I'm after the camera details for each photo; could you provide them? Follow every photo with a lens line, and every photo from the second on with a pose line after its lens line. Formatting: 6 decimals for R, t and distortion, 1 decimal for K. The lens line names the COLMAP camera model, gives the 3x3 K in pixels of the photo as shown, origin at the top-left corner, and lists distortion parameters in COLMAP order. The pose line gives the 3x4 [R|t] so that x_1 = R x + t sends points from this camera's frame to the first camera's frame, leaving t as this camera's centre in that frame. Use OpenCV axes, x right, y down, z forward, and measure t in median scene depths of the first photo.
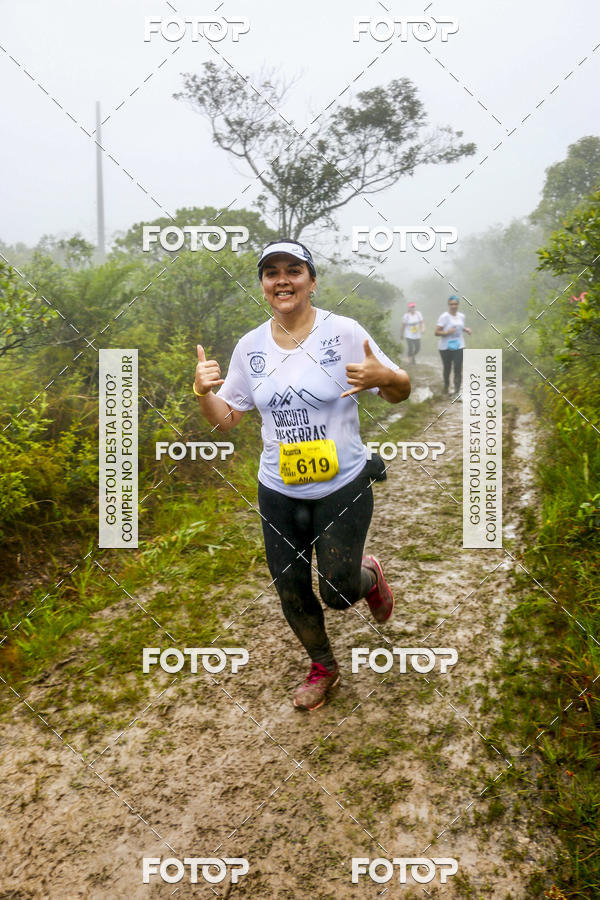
lens RADIAL K [[817.6, 0, 304.1], [0, 817.6, 453.8], [0, 0, 1]] dist [-0.152042, 0.195386]
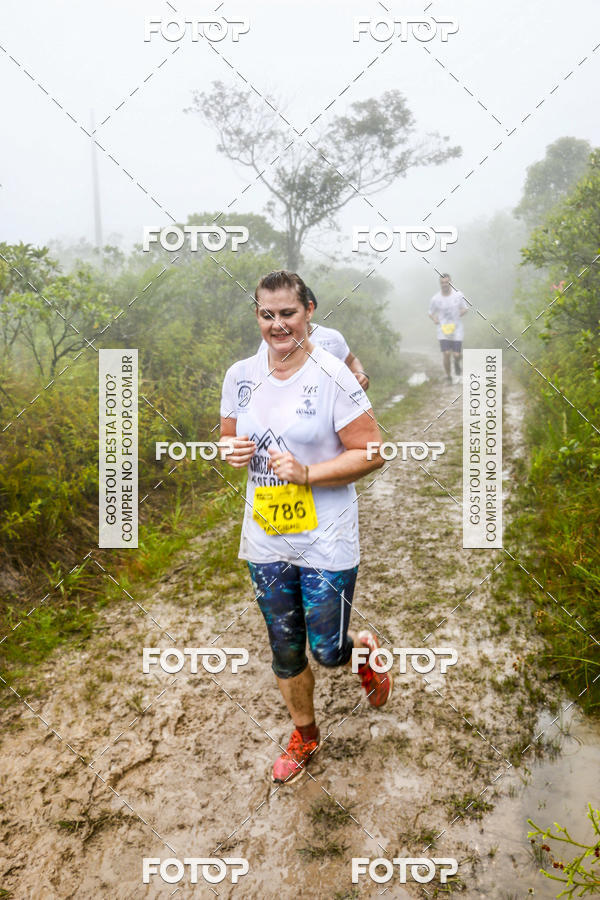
lens RADIAL K [[828.3, 0, 300.9], [0, 828.3, 454.0], [0, 0, 1]] dist [-0.151565, 0.211857]
pose [[0.999460, -0.031155, 0.010449, -0.087699], [0.031115, 0.999508, 0.003937, 0.057911], [-0.010566, -0.003610, 0.999938, -0.317182]]
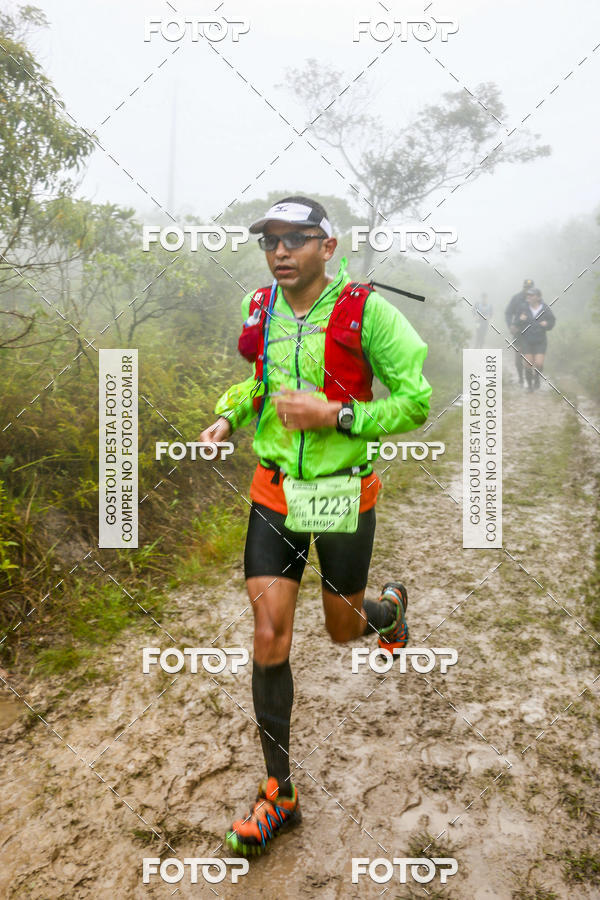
lens RADIAL K [[819.6, 0, 303.0], [0, 819.6, 448.4], [0, 0, 1]] dist [-0.154559, 0.203364]
pose [[0.997054, 0.067649, -0.036139, -0.154136], [-0.067064, 0.997601, 0.017161, 0.051529], [0.037213, -0.014686, 0.999199, -0.249142]]
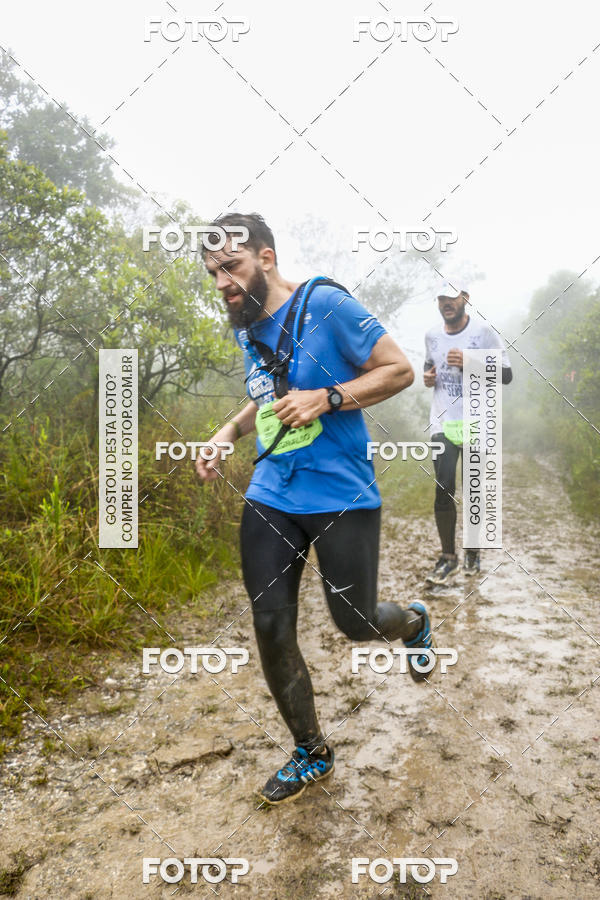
lens RADIAL K [[828.1, 0, 298.6], [0, 828.1, 455.6], [0, 0, 1]] dist [-0.154648, 0.219016]
pose [[0.998137, 0.019443, 0.057832, -0.586838], [-0.012524, 0.992973, -0.117677, 0.331190], [-0.059714, 0.116734, 0.991366, -1.138638]]
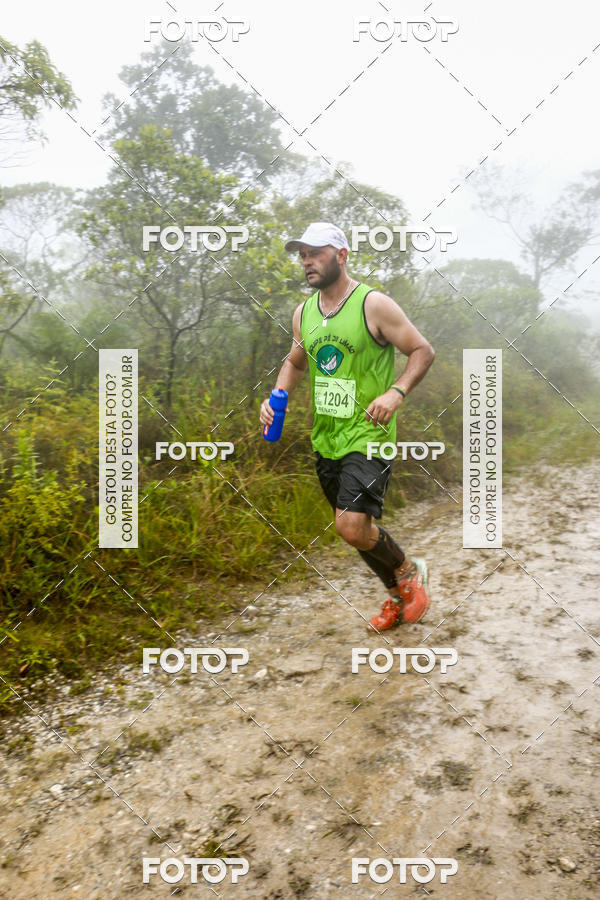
lens RADIAL K [[830.0, 0, 303.1], [0, 830.0, 450.1], [0, 0, 1]] dist [-0.150324, 0.207654]
pose [[0.984632, 0.005187, -0.174567, -0.486588], [-0.015306, 0.998276, -0.056669, 0.328540], [0.173972, 0.058470, 0.983013, -1.267532]]
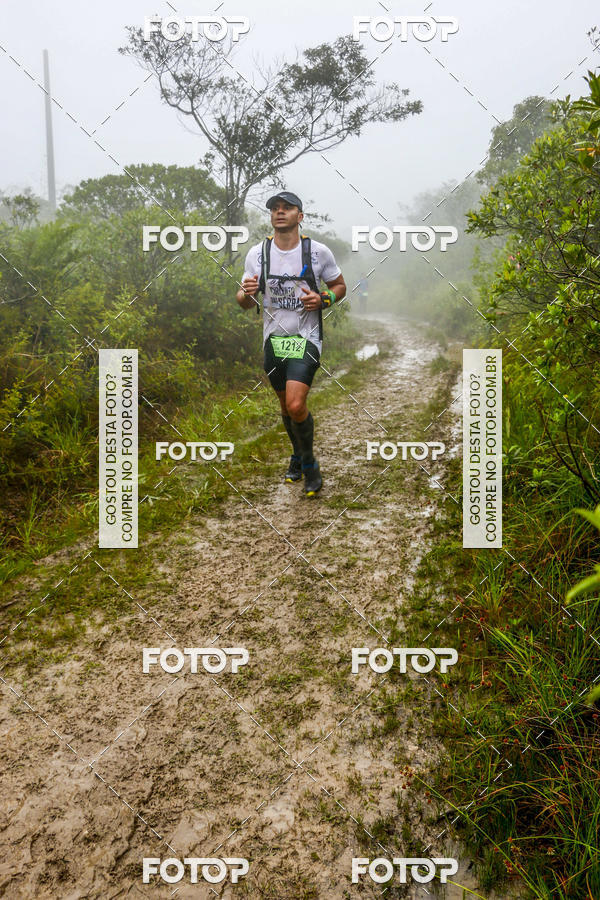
lens RADIAL K [[819.6, 0, 303.0], [0, 819.6, 448.4], [0, 0, 1]] dist [-0.154559, 0.203364]
pose [[0.998796, -0.005758, 0.048725, 0.036539], [0.003503, 0.998924, 0.046245, 0.002914], [-0.048939, -0.046019, 0.997741, -0.065110]]
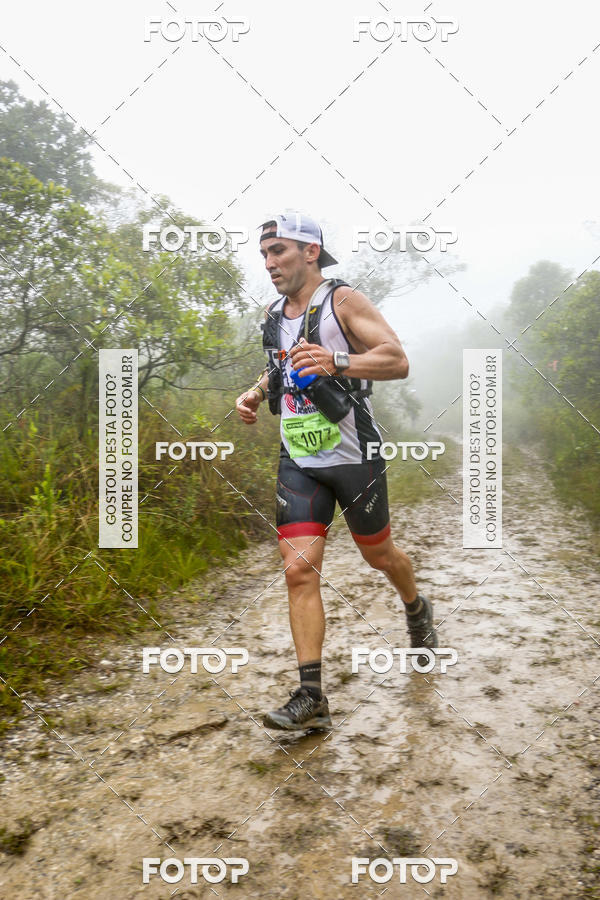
lens RADIAL K [[830.2, 0, 295.4], [0, 830.2, 458.3], [0, 0, 1]] dist [-0.152605, 0.213368]
pose [[0.997454, -0.000265, 0.071317, -0.589190], [0.008243, 0.993720, -0.111593, 0.349914], [-0.070839, 0.111897, 0.991192, -1.163037]]
